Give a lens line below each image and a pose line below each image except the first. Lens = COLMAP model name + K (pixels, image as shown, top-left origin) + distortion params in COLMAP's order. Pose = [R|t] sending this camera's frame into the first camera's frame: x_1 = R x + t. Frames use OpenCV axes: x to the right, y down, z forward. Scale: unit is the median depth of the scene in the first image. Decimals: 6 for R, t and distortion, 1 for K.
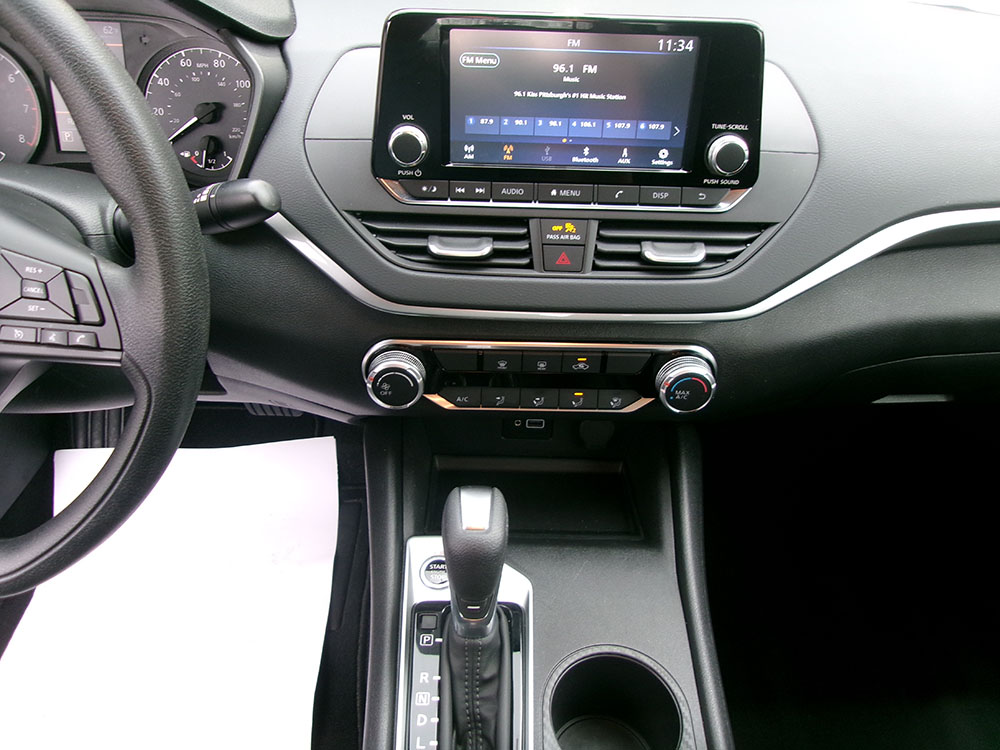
lens RADIAL K [[774.2, 0, 494.4], [0, 774.2, 377.0], [0, 0, 1]] dist [-0.017339, 0.046257]
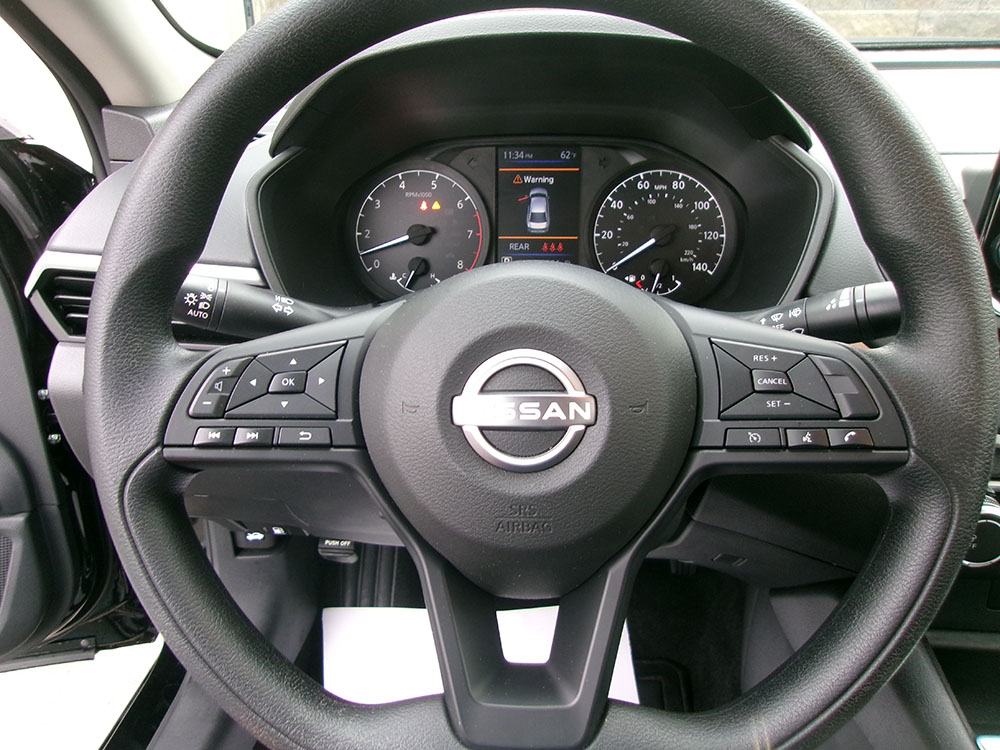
lens RADIAL K [[774.2, 0, 494.4], [0, 774.2, 377.0], [0, 0, 1]] dist [-0.017339, 0.046257]
pose [[0.995830, 0.001986, -0.091205, -0.595408], [-0.021067, 0.977746, -0.208733, 0.028544], [0.088761, 0.209784, 0.973710, 0.137767]]
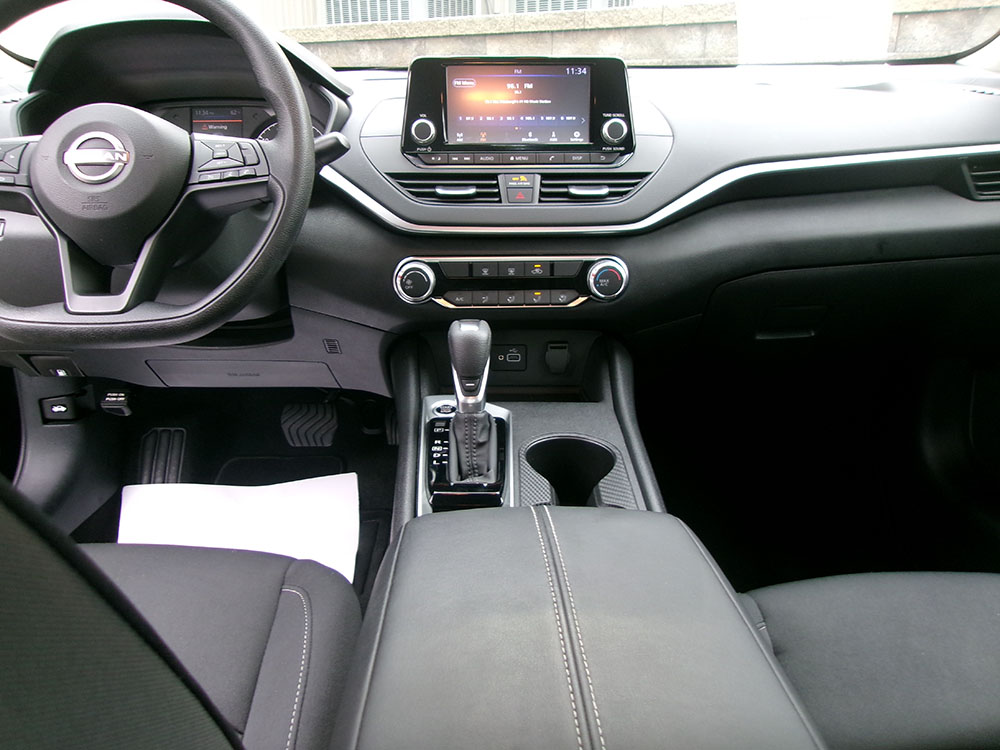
lens RADIAL K [[787.0, 0, 490.0], [0, 787.0, 374.0], [0, 0, 1]] dist [-0.002171, 0.055465]
pose [[0.999258, -0.038509, -0.000252, 0.012757], [0.036462, 0.948198, -0.315581, 0.713056], [0.012392, 0.315338, 0.948899, -0.437322]]
